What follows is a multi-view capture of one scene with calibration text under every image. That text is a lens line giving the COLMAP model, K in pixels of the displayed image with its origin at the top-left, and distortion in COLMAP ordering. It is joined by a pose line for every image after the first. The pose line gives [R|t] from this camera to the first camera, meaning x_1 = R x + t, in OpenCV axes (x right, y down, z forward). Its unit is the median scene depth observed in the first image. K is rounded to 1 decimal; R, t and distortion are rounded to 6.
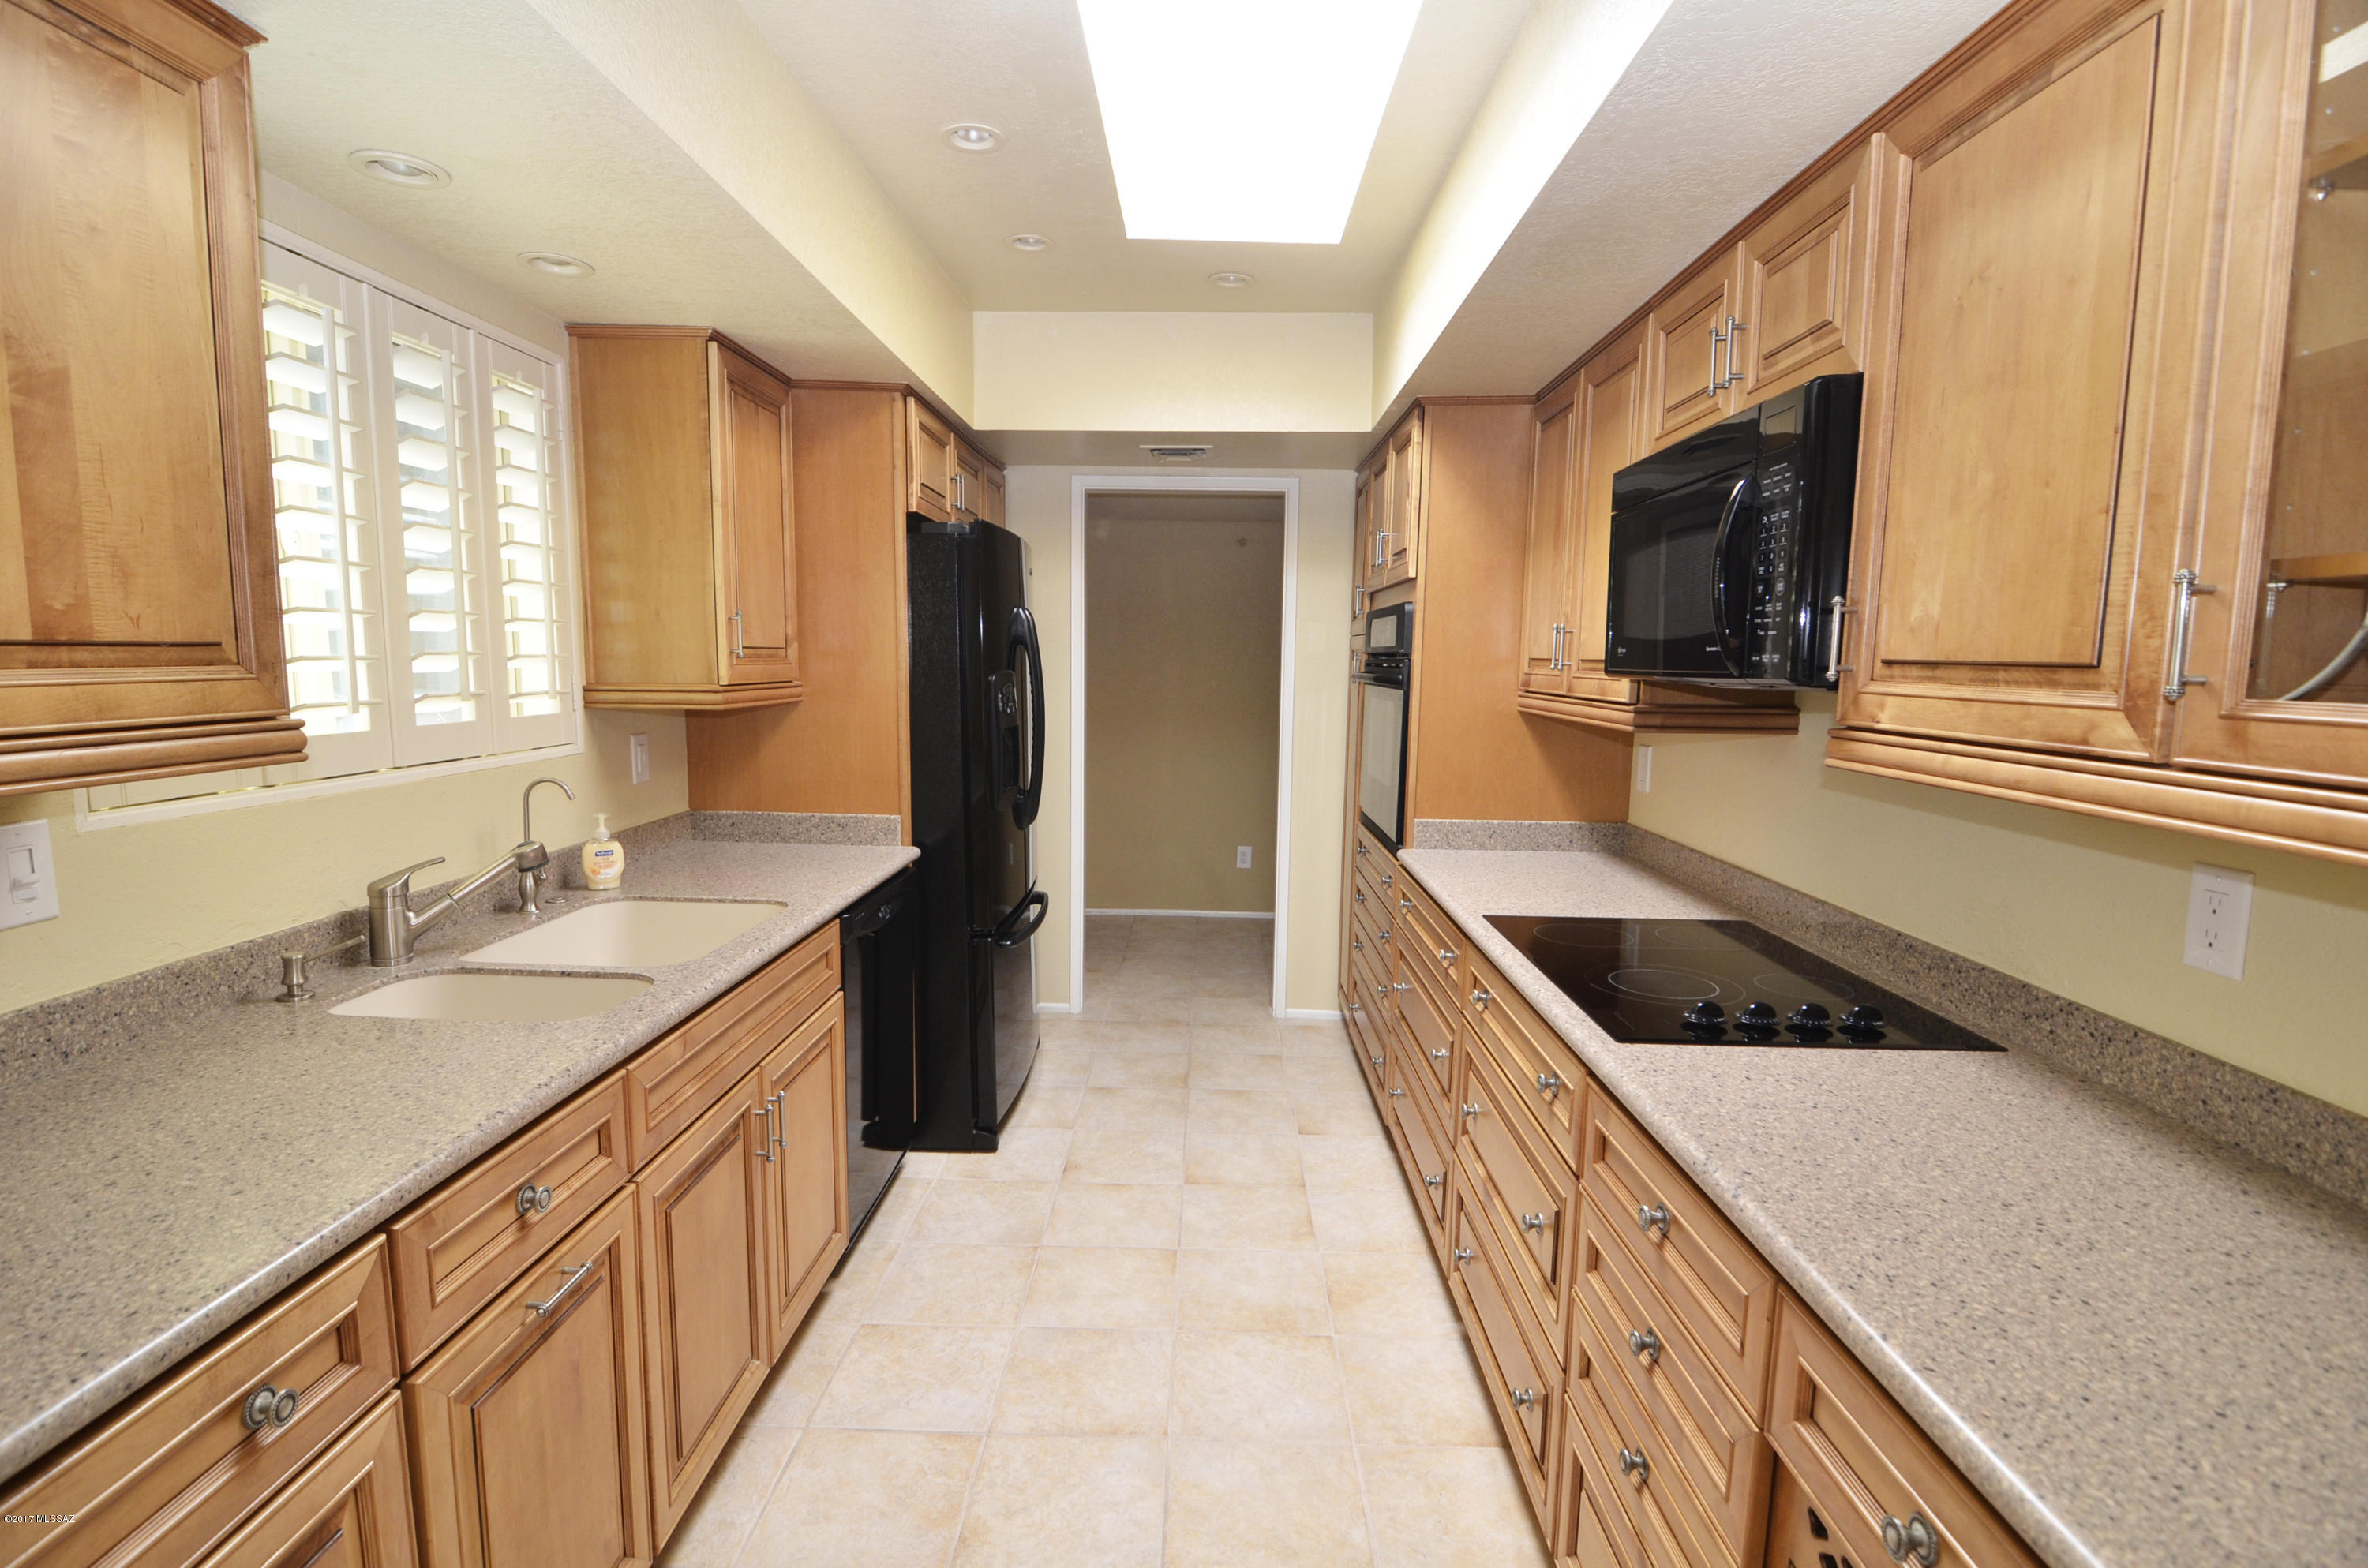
lens RADIAL K [[1134.4, 0, 1176.9], [0, 1134.4, 795.4], [0, 0, 1]] dist [-0.004702, -0.011733]
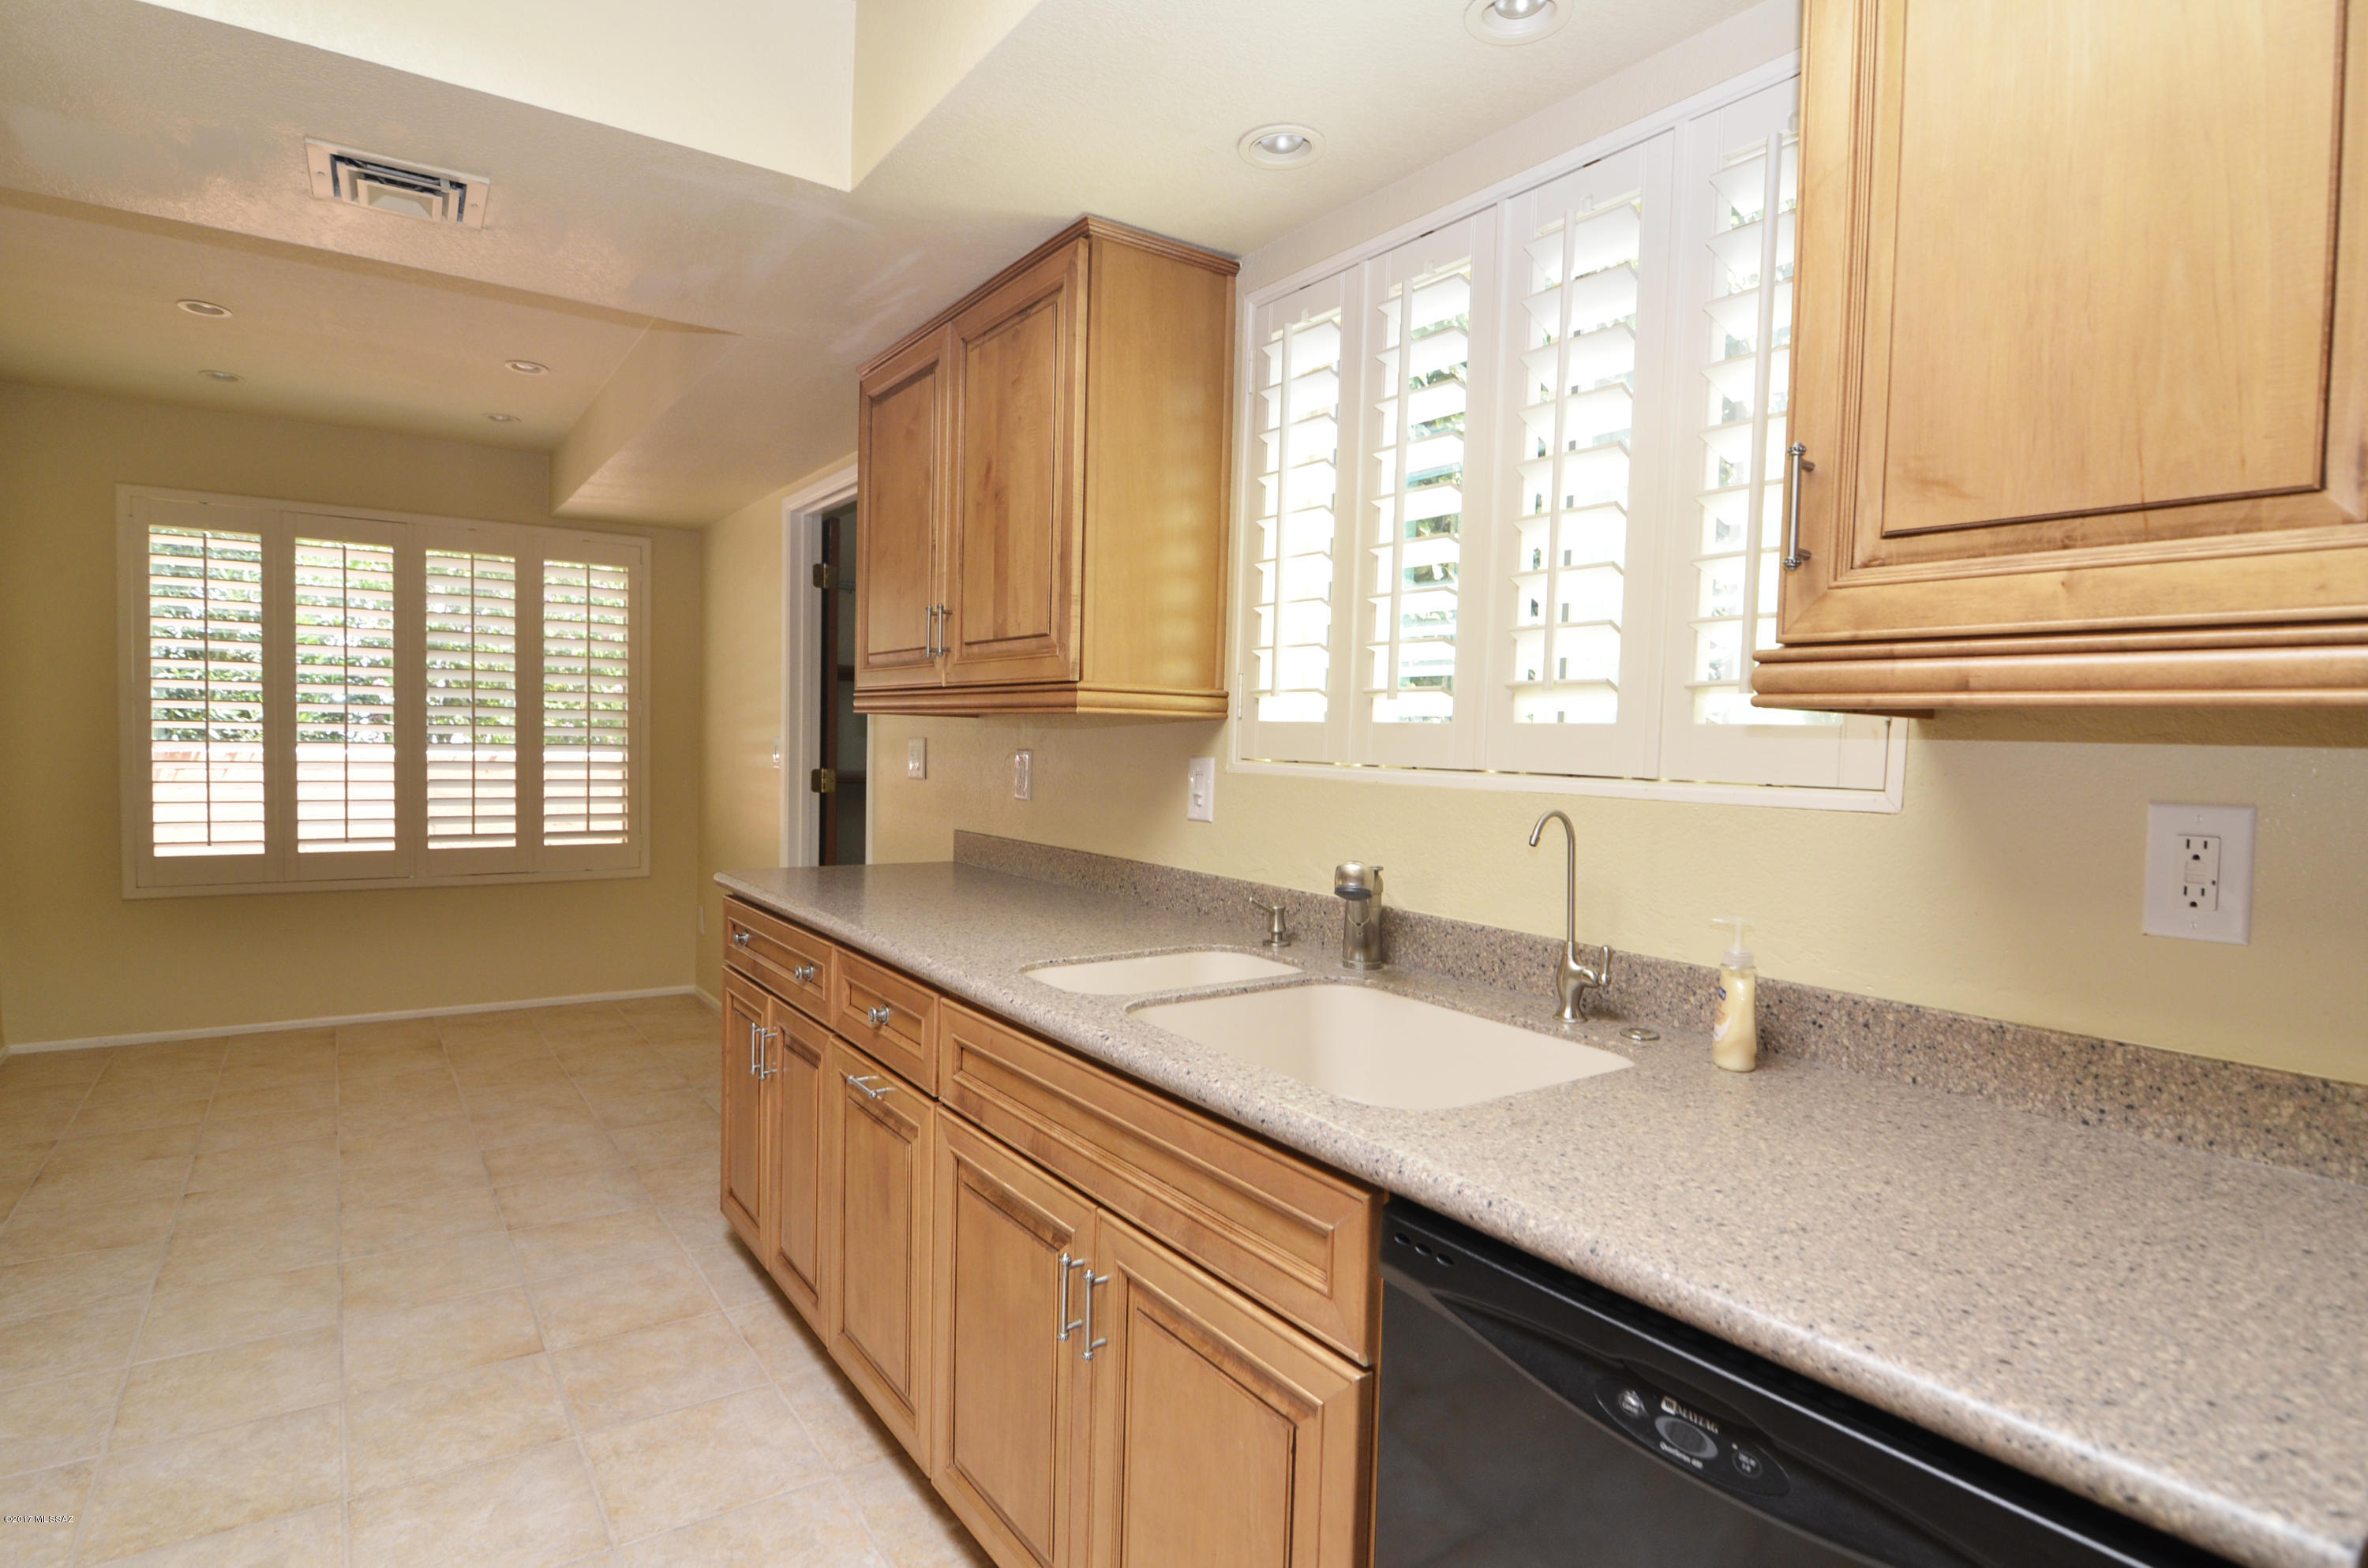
lens RADIAL K [[1192.4, 0, 1186.3], [0, 1192.4, 792.7], [0, 0, 1]] dist [-0.000017, -0.000045]
pose [[-0.790978, -0.014117, -0.611681, 0.015480], [-0.119517, 0.984040, 0.131840, -0.079624], [0.600057, 0.177389, -0.780041, 1.257809]]
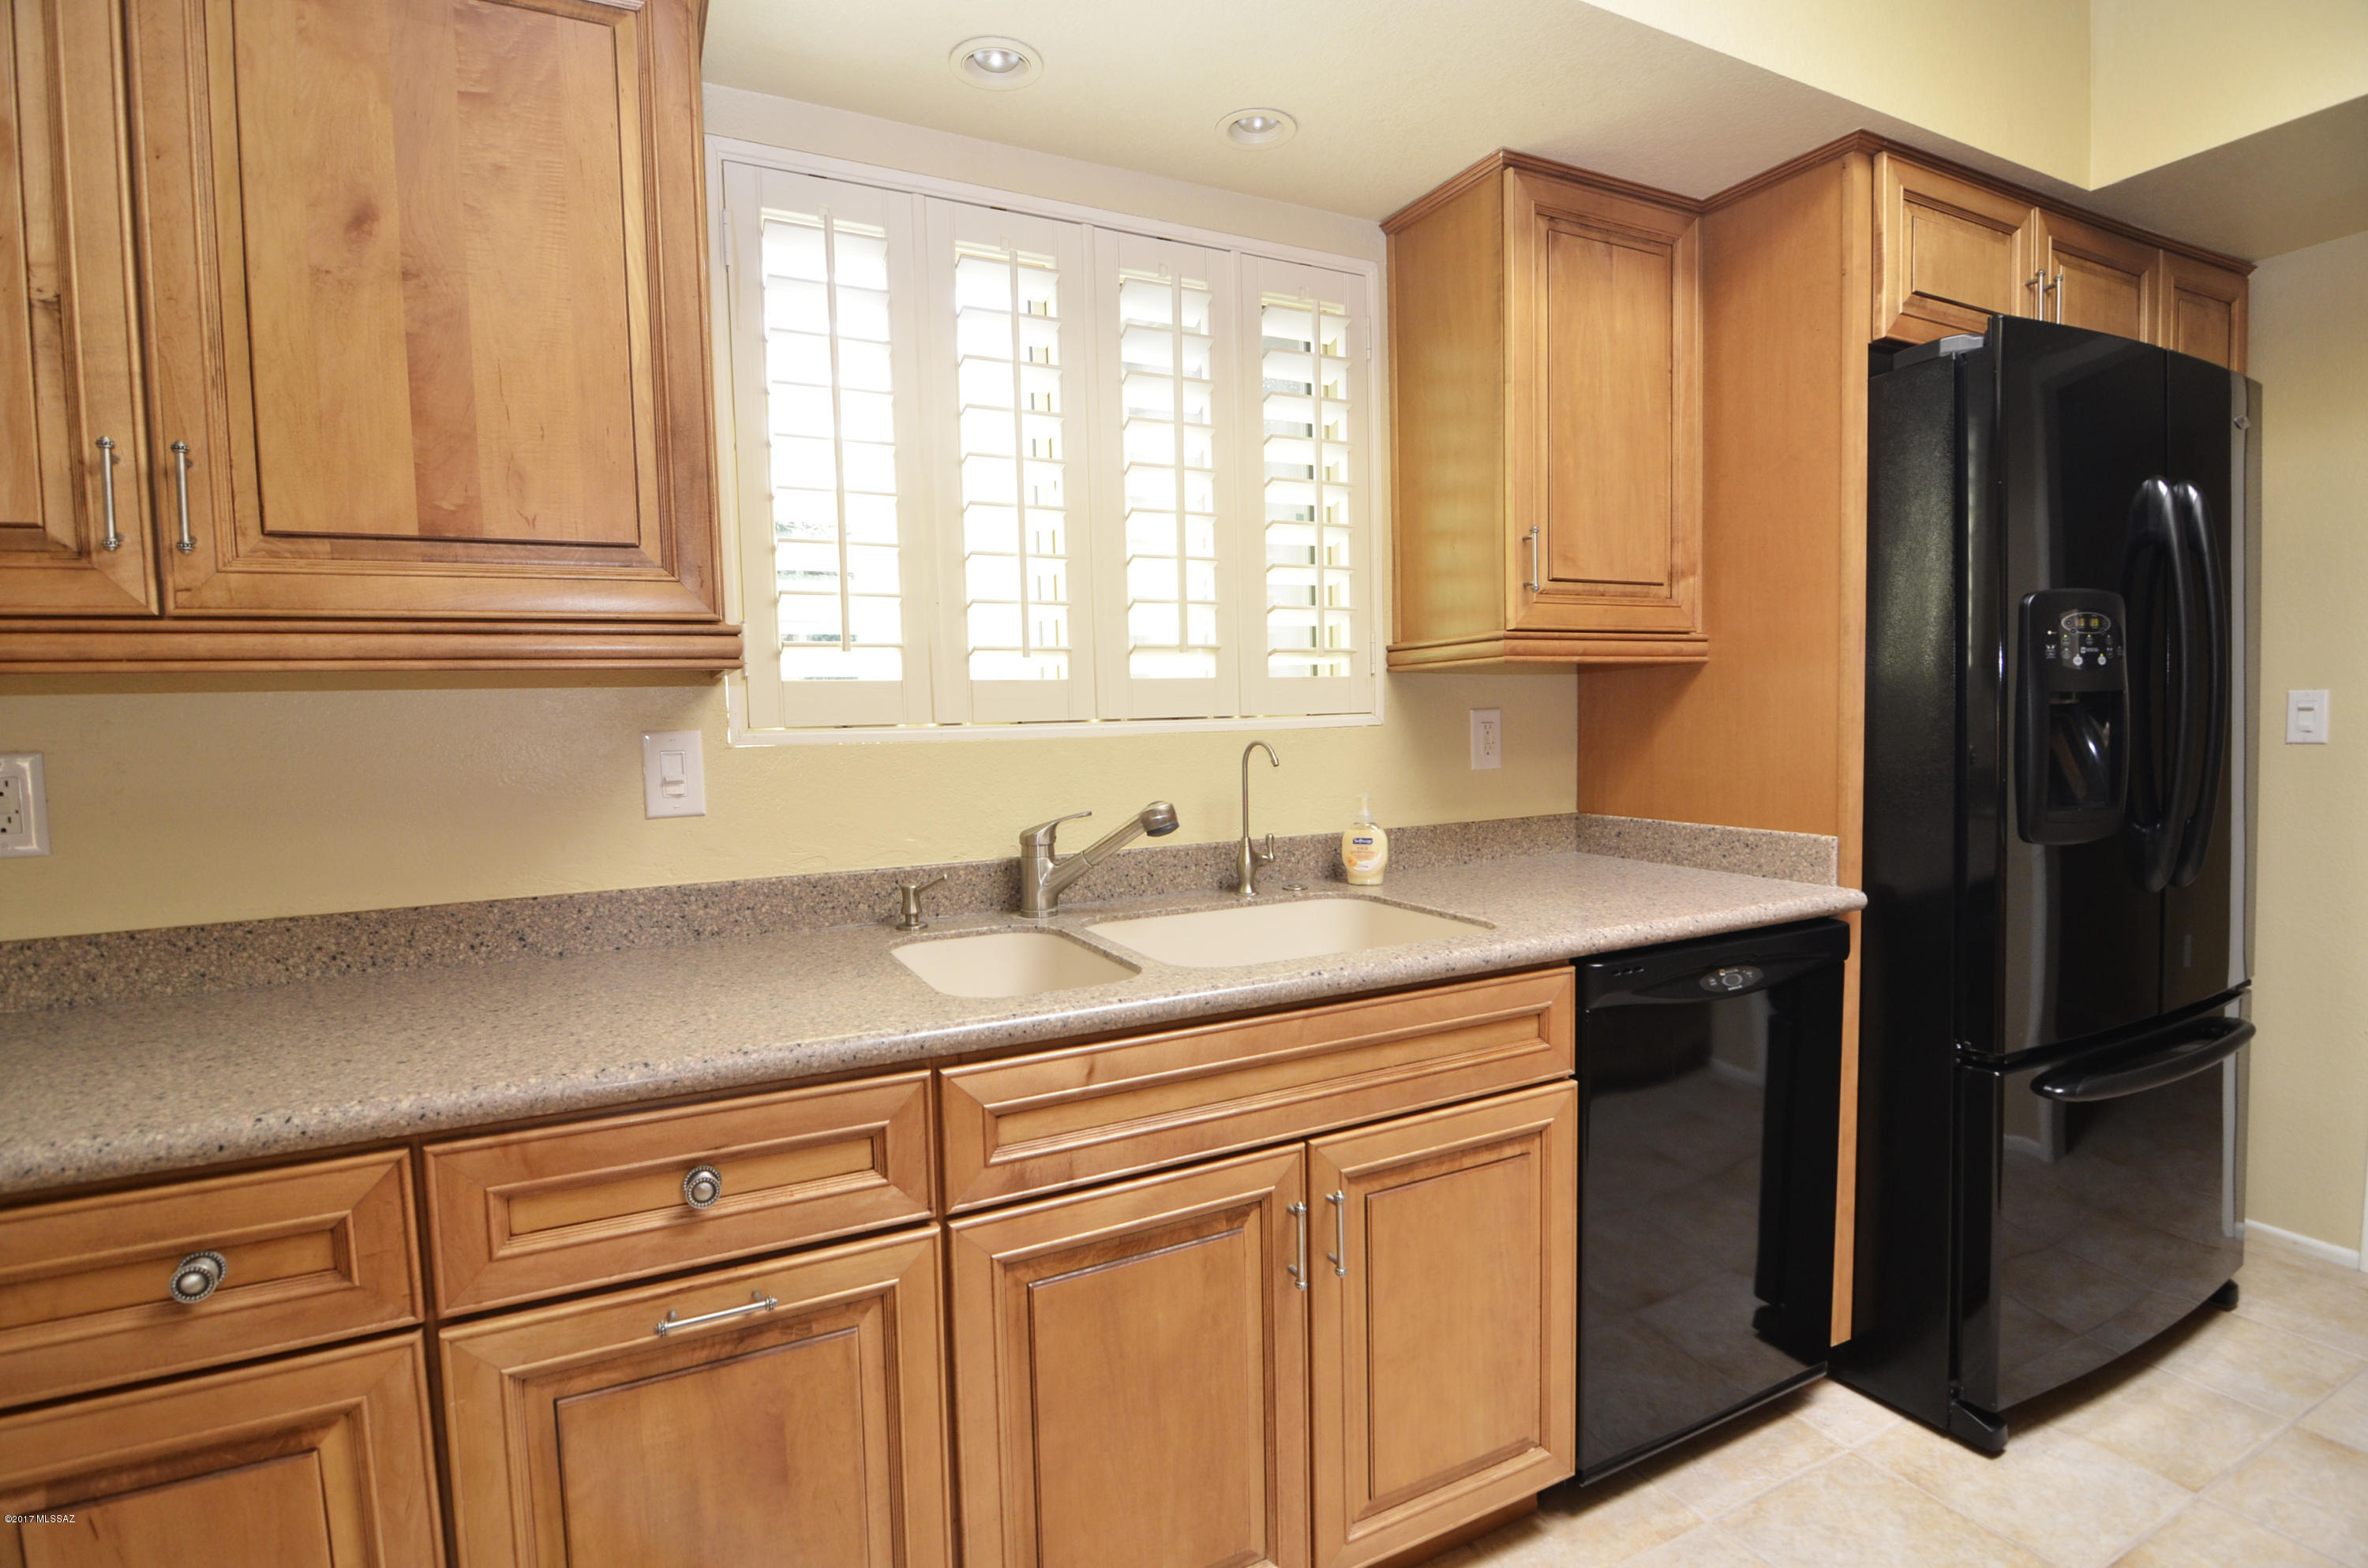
lens RADIAL K [[1134.4, 0, 1176.9], [0, 1134.4, 795.4], [0, 0, 1]] dist [-0.004702, -0.011733]
pose [[0.474309, 0.034203, -0.879694, 0.158040], [-0.075754, 0.997124, -0.002075, 0.029787], [0.877093, 0.067624, 0.475536, 0.484172]]
